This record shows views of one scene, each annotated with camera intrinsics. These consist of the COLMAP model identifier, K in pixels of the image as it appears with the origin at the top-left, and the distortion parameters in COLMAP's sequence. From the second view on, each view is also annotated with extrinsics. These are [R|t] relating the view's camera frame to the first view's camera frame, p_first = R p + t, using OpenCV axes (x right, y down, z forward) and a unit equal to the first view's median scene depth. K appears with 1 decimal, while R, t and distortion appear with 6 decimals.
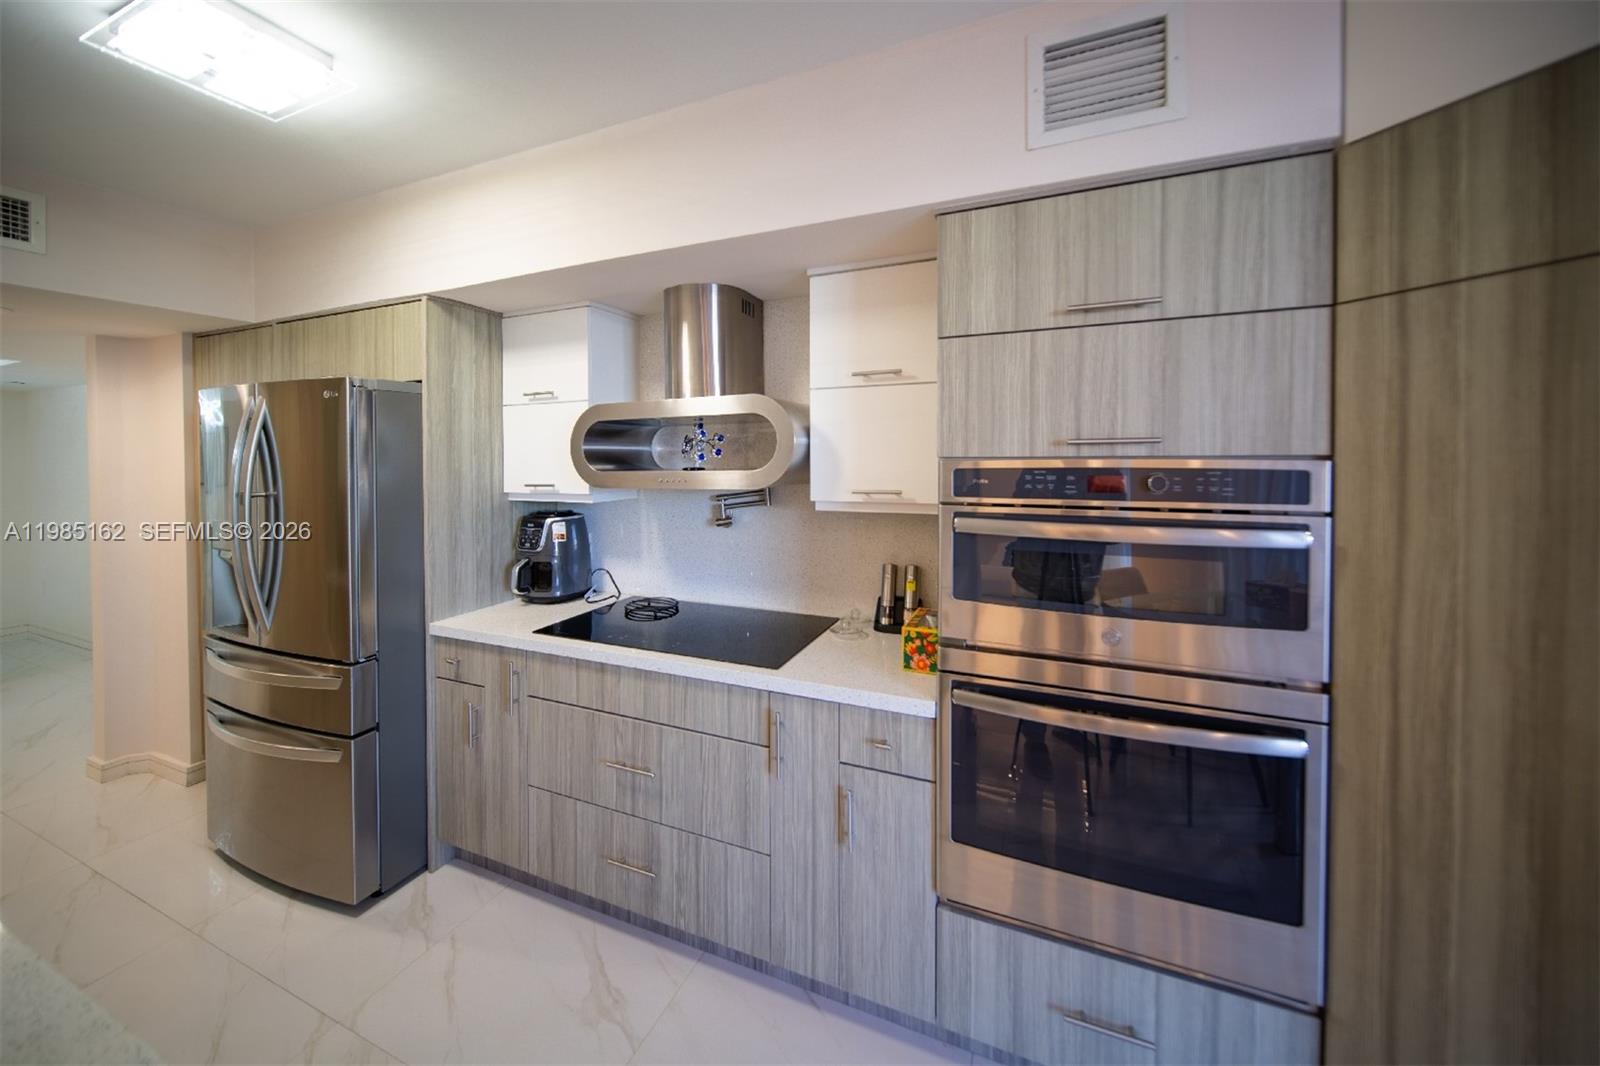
lens RADIAL K [[585.2, 0, 800.4], [0, 585.2, 456.1], [0, 0, 1]] dist [0.000511, 0.000022]
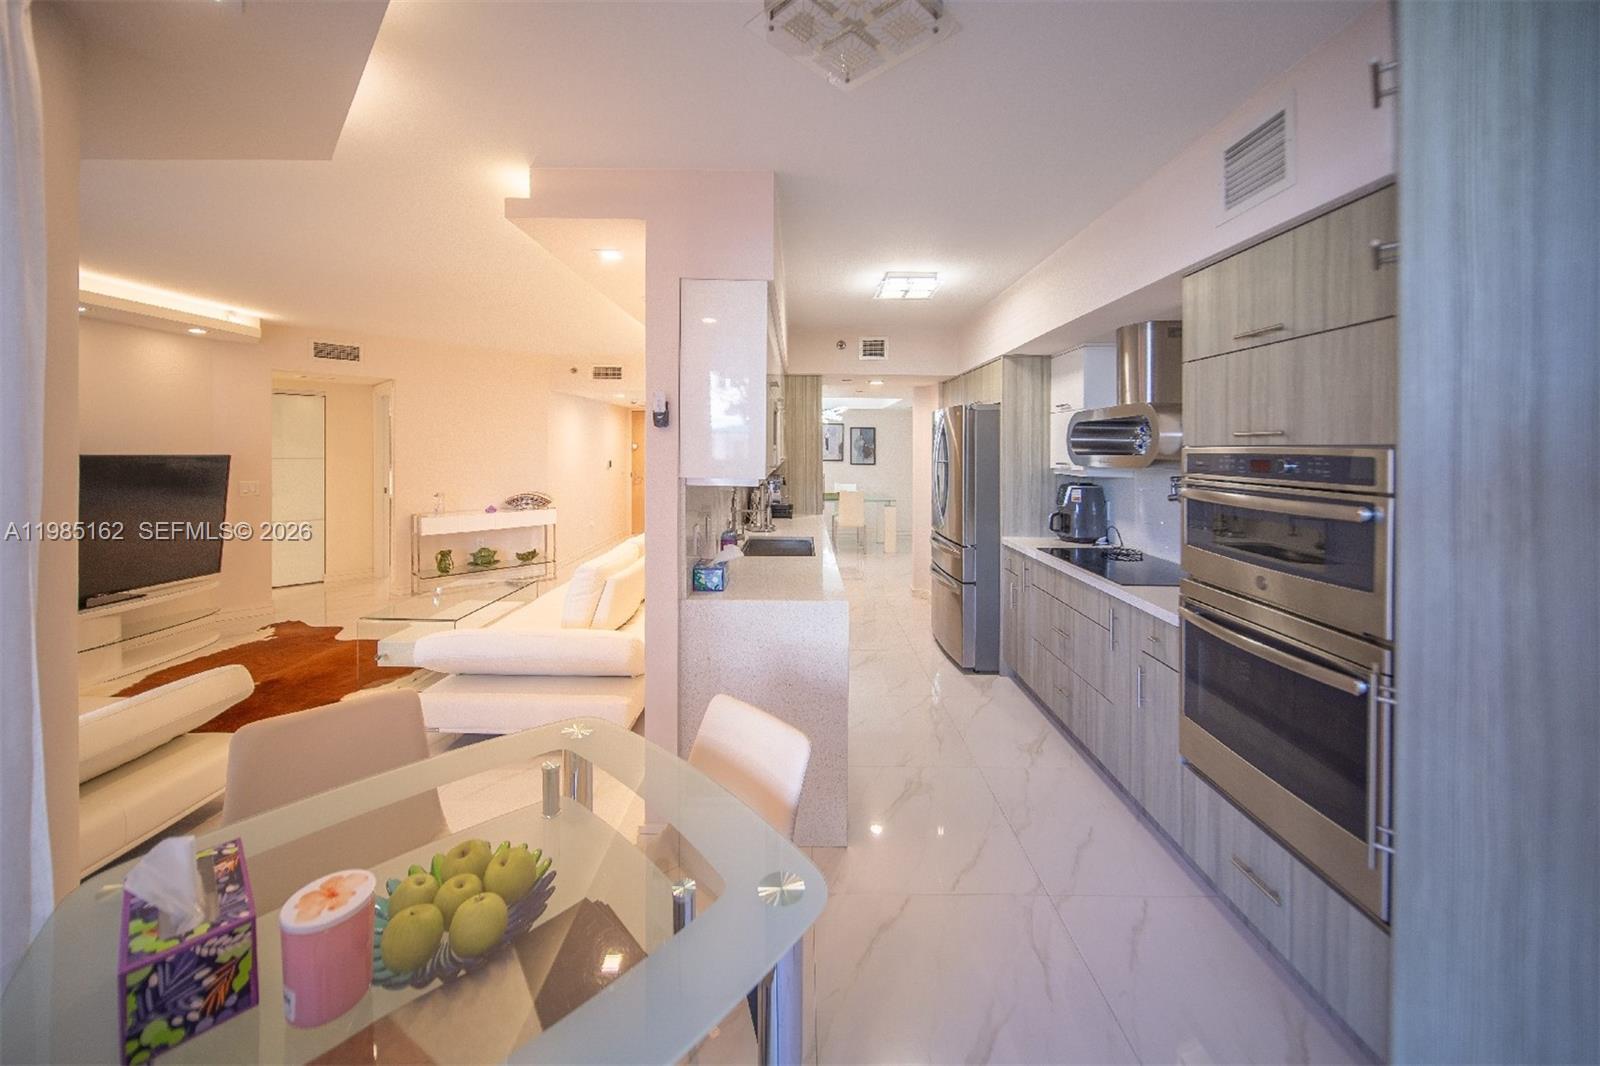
lens RADIAL K [[585.2, 0, 800.4], [0, 585.2, 456.1], [0, 0, 1]] dist [0.000511, 0.000022]
pose [[0.388817, 0.026561, -0.920932, 1.015584], [-0.018572, 0.999607, 0.020988, 0.012770], [0.921128, 0.008943, 0.389158, -0.358164]]
